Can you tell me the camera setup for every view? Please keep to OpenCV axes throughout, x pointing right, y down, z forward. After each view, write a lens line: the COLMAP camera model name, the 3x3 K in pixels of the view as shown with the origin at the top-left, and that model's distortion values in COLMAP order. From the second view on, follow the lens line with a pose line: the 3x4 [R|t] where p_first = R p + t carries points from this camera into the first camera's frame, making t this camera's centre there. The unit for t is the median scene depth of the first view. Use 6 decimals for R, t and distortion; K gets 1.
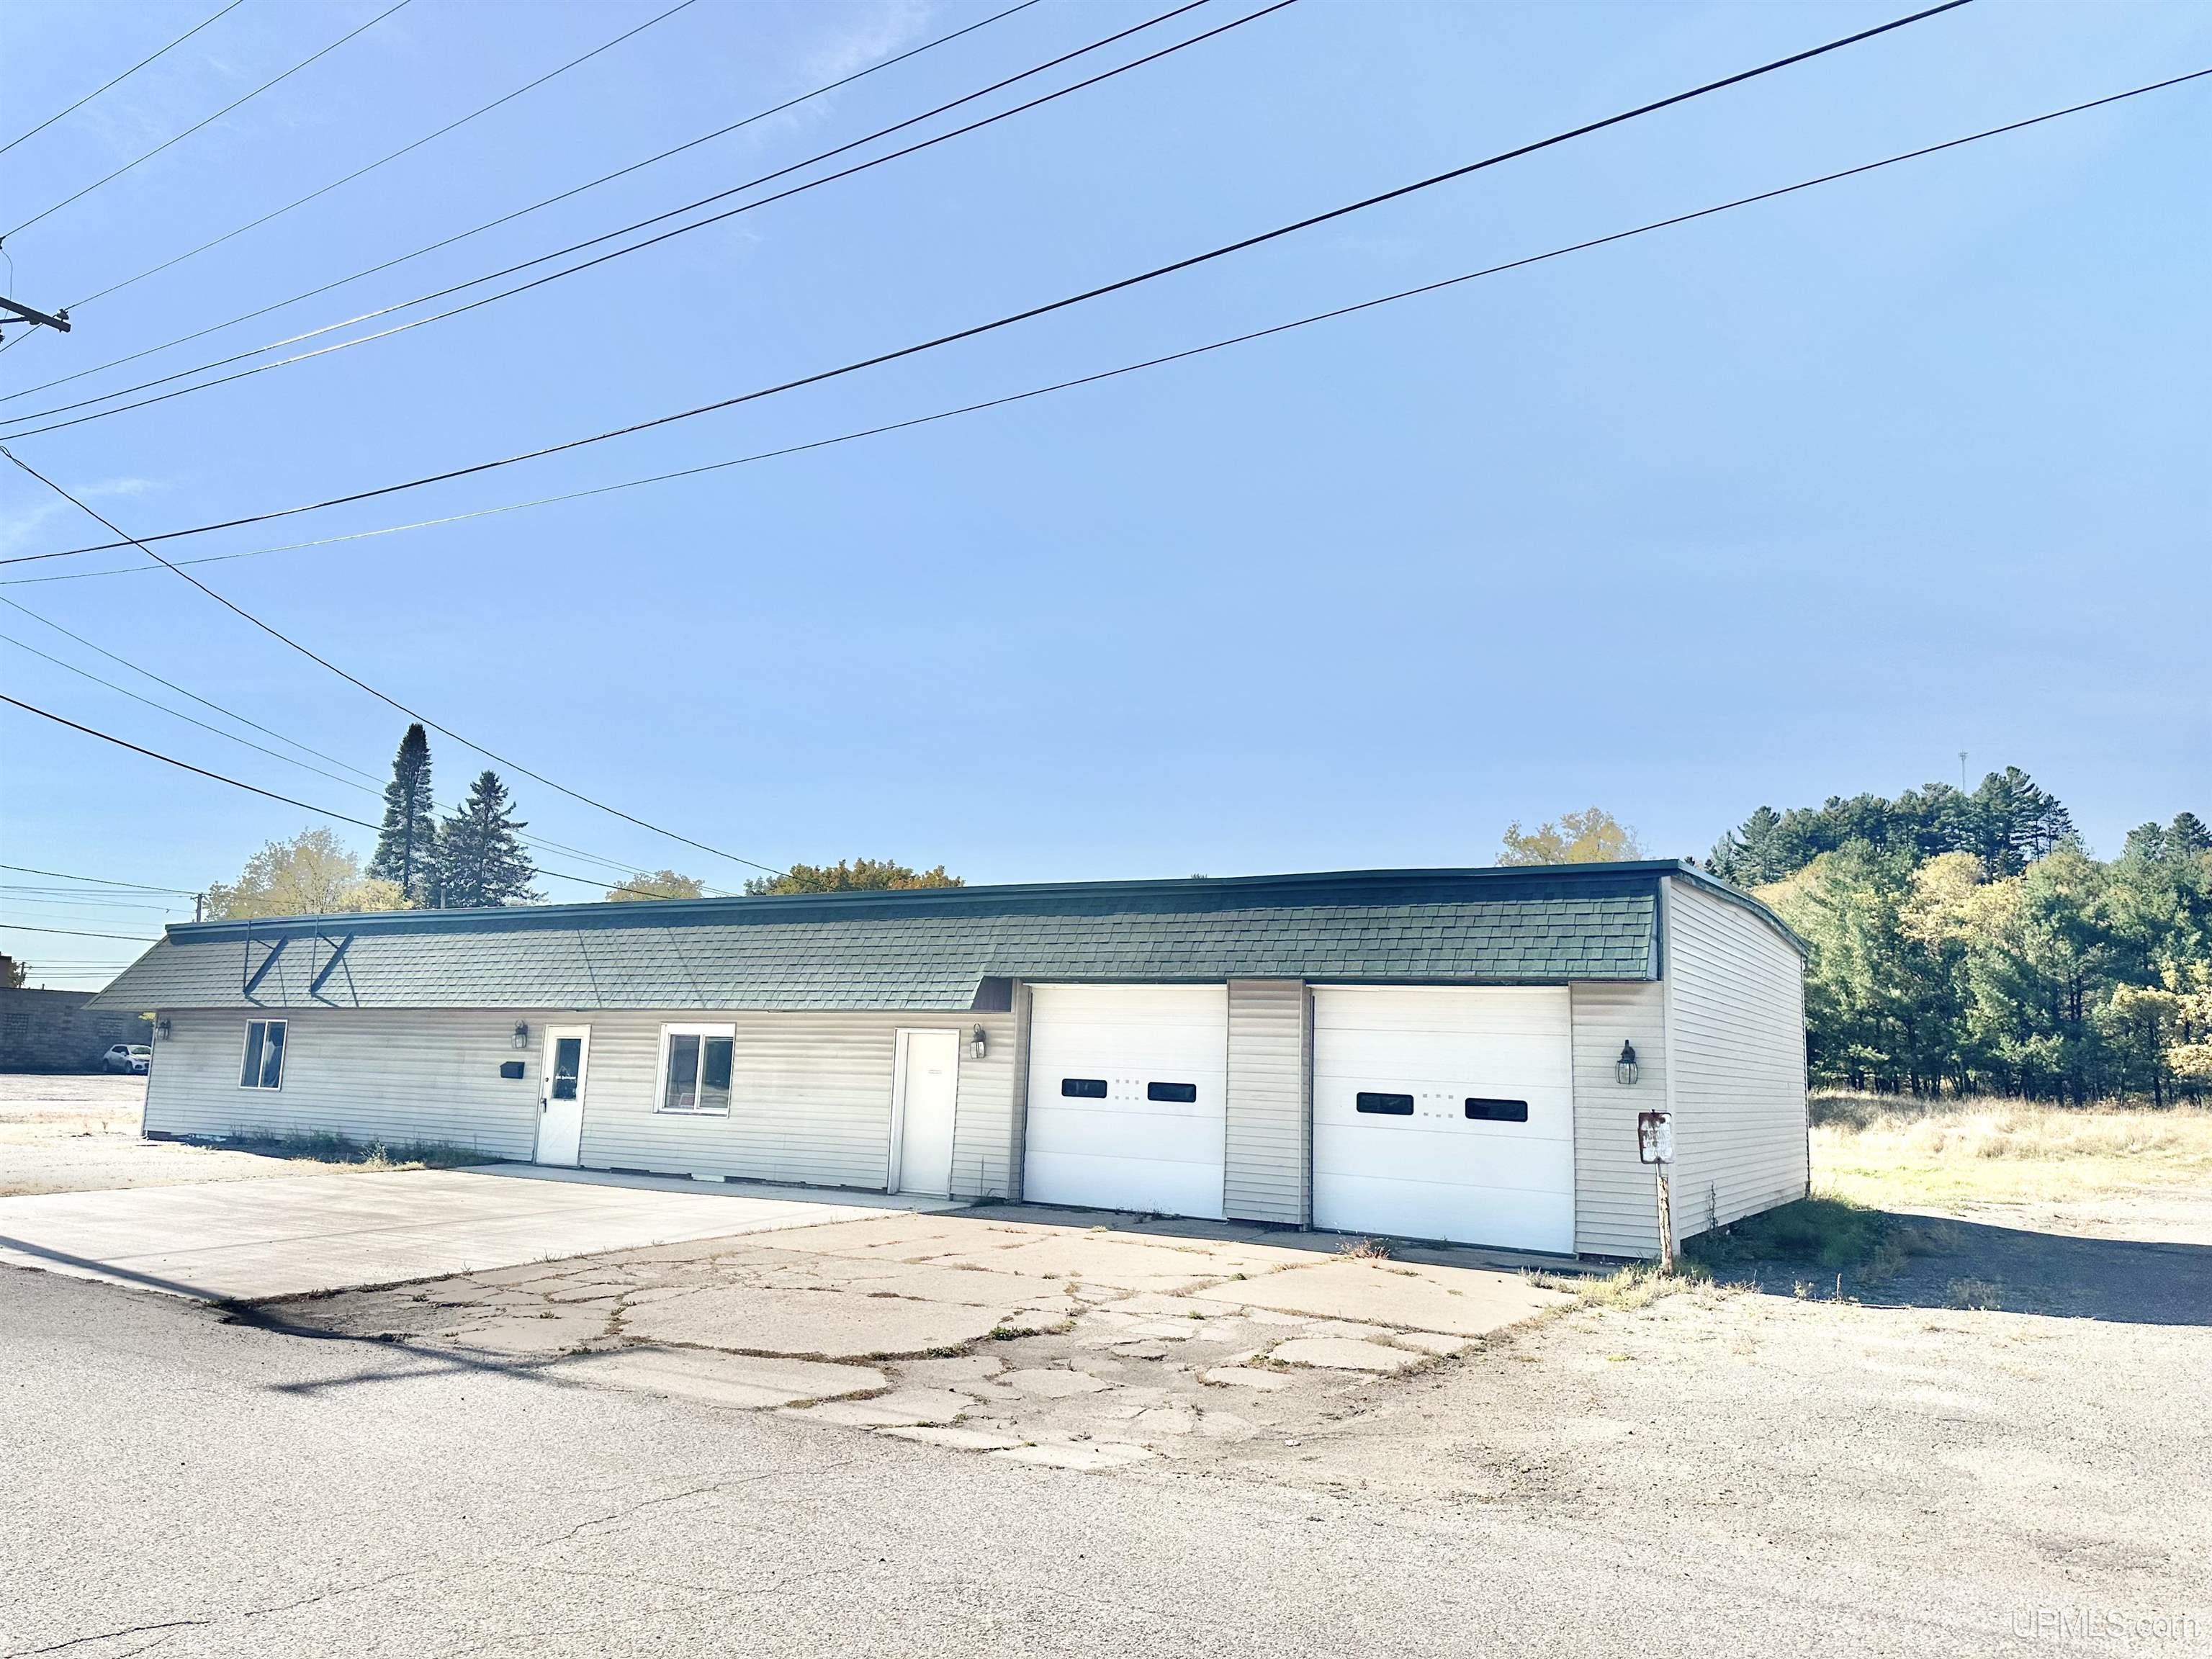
lens RADIAL K [[1544.3, 0, 1114.6], [0, 1544.3, 833.8], [0, 0, 1]] dist [0.165178, -0.403507]
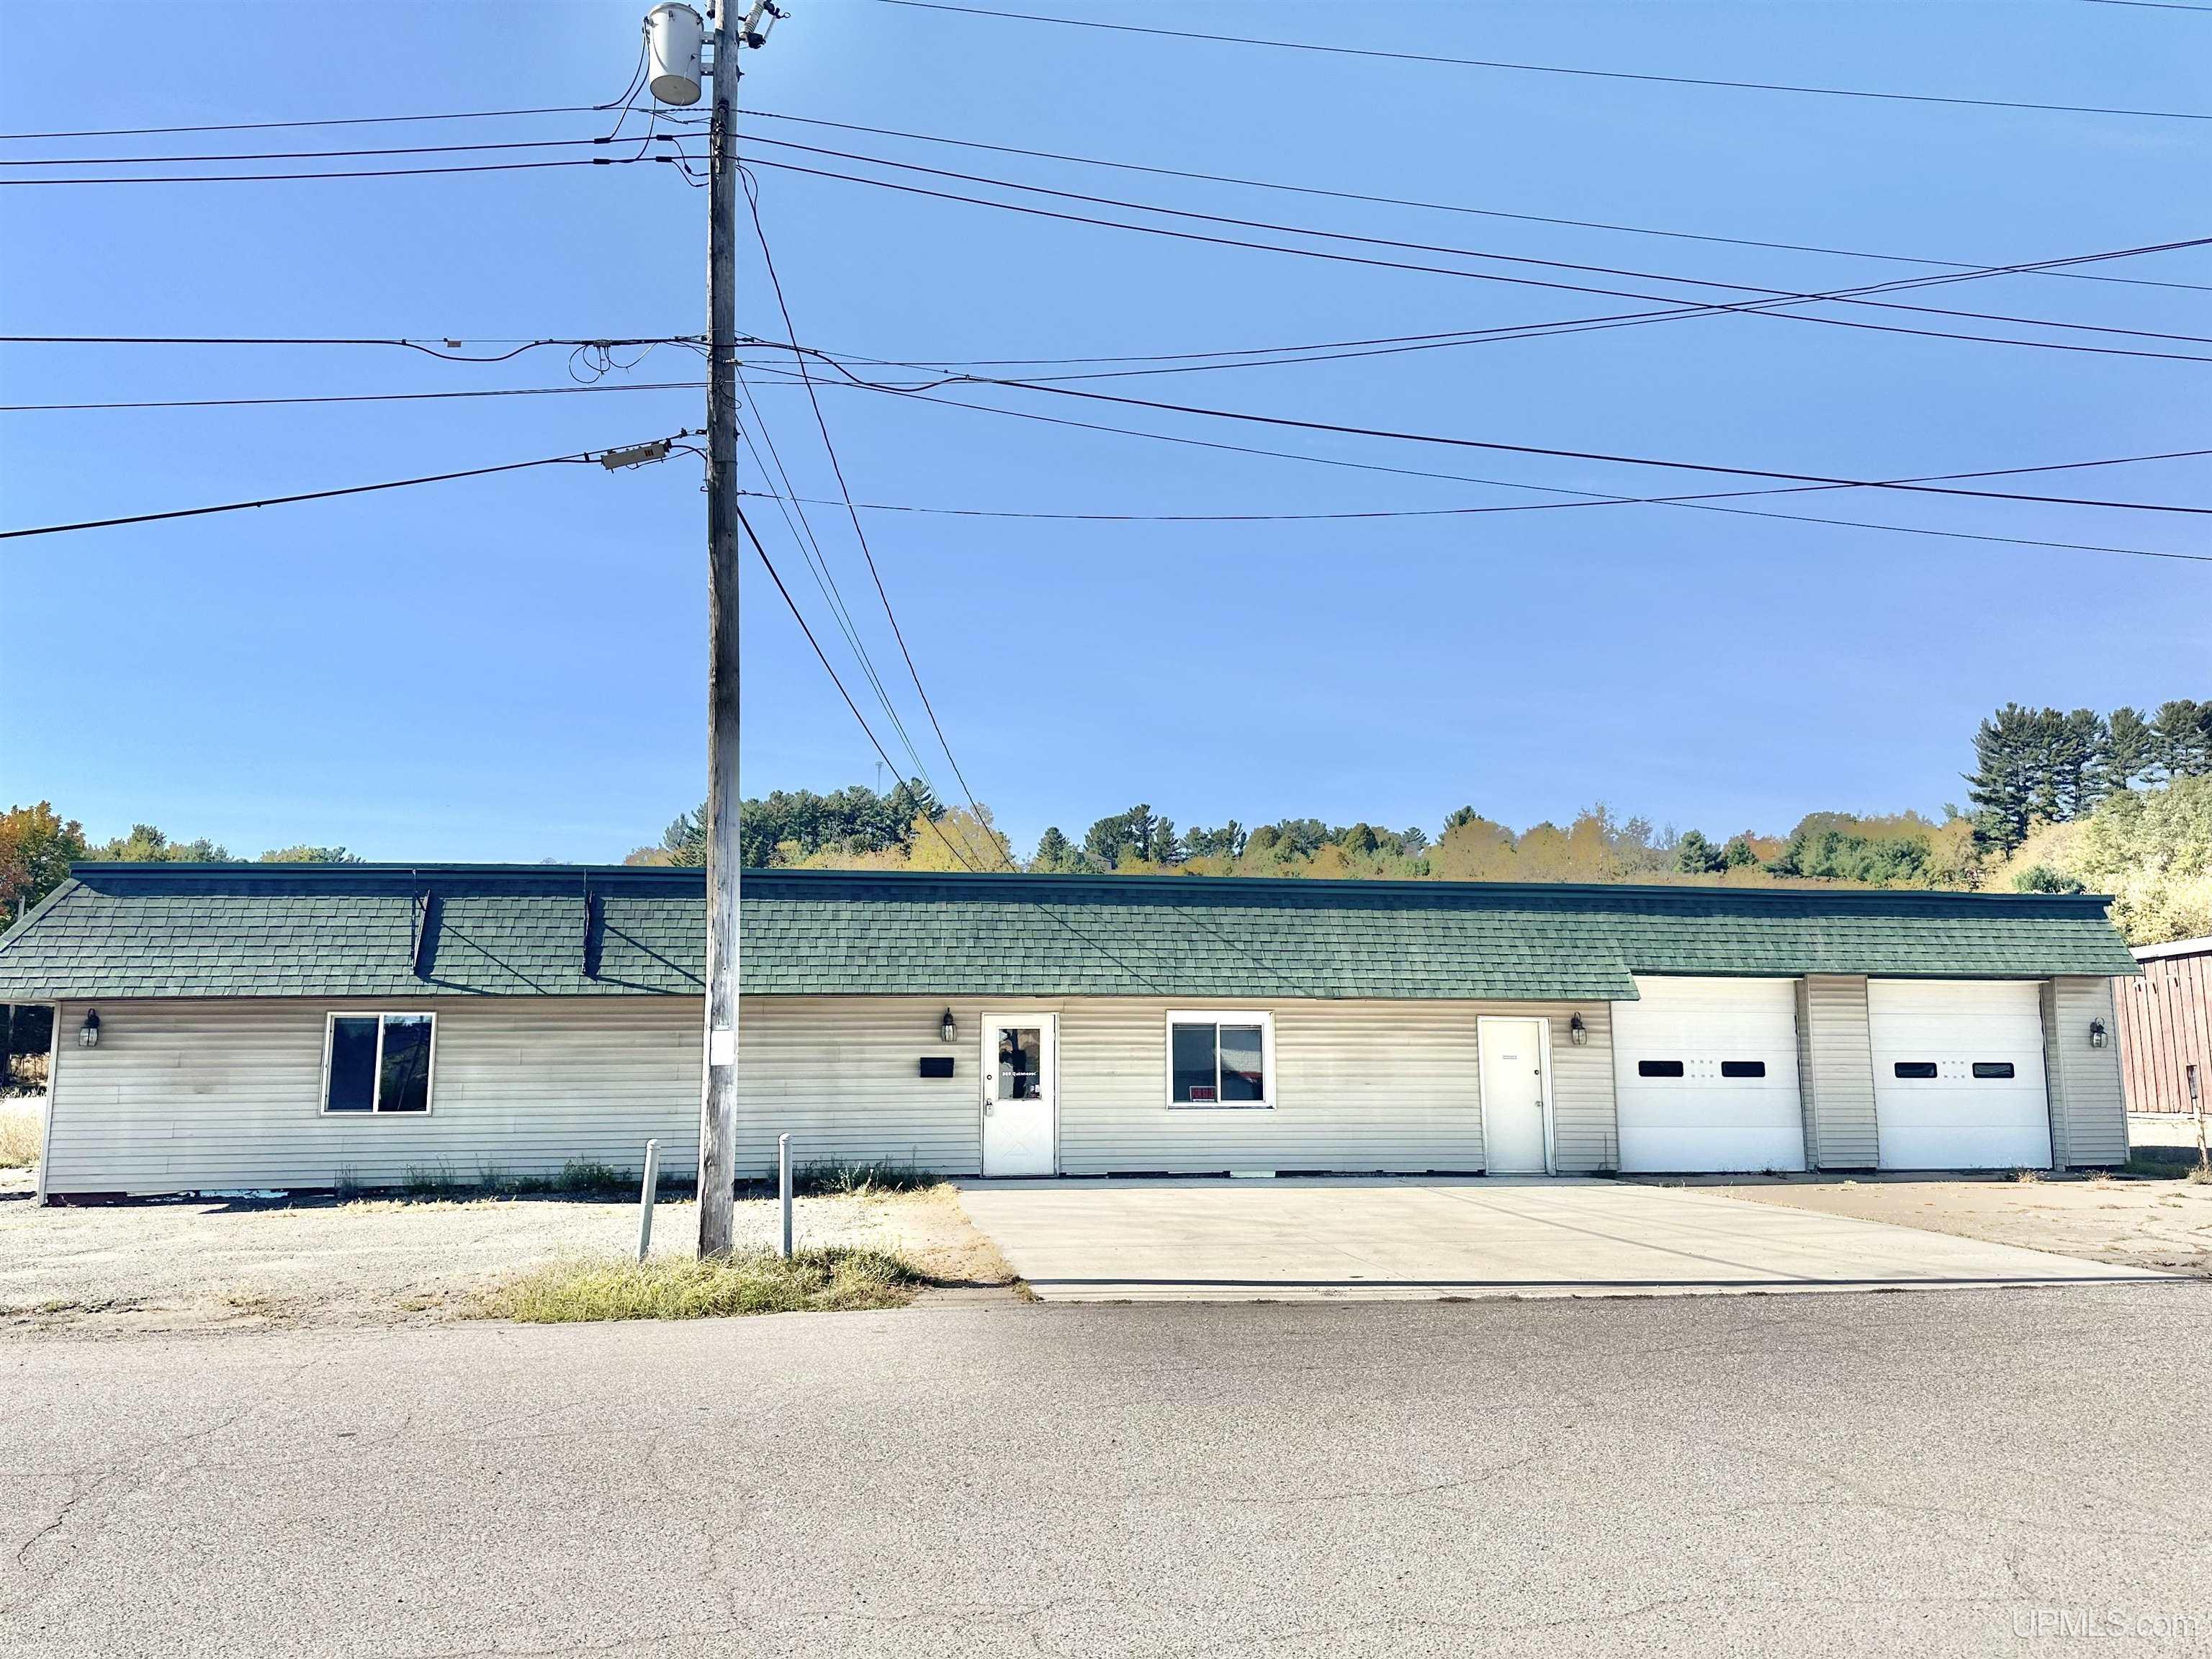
lens RADIAL K [[1544.3, 0, 1114.6], [0, 1544.3, 833.8], [0, 0, 1]] dist [0.165178, -0.403507]
pose [[0.767528, 0.063363, 0.637876, -0.923982], [-0.072795, 0.997281, -0.011473, 0.030922], [-0.636868, -0.037628, 0.770054, 0.331390]]
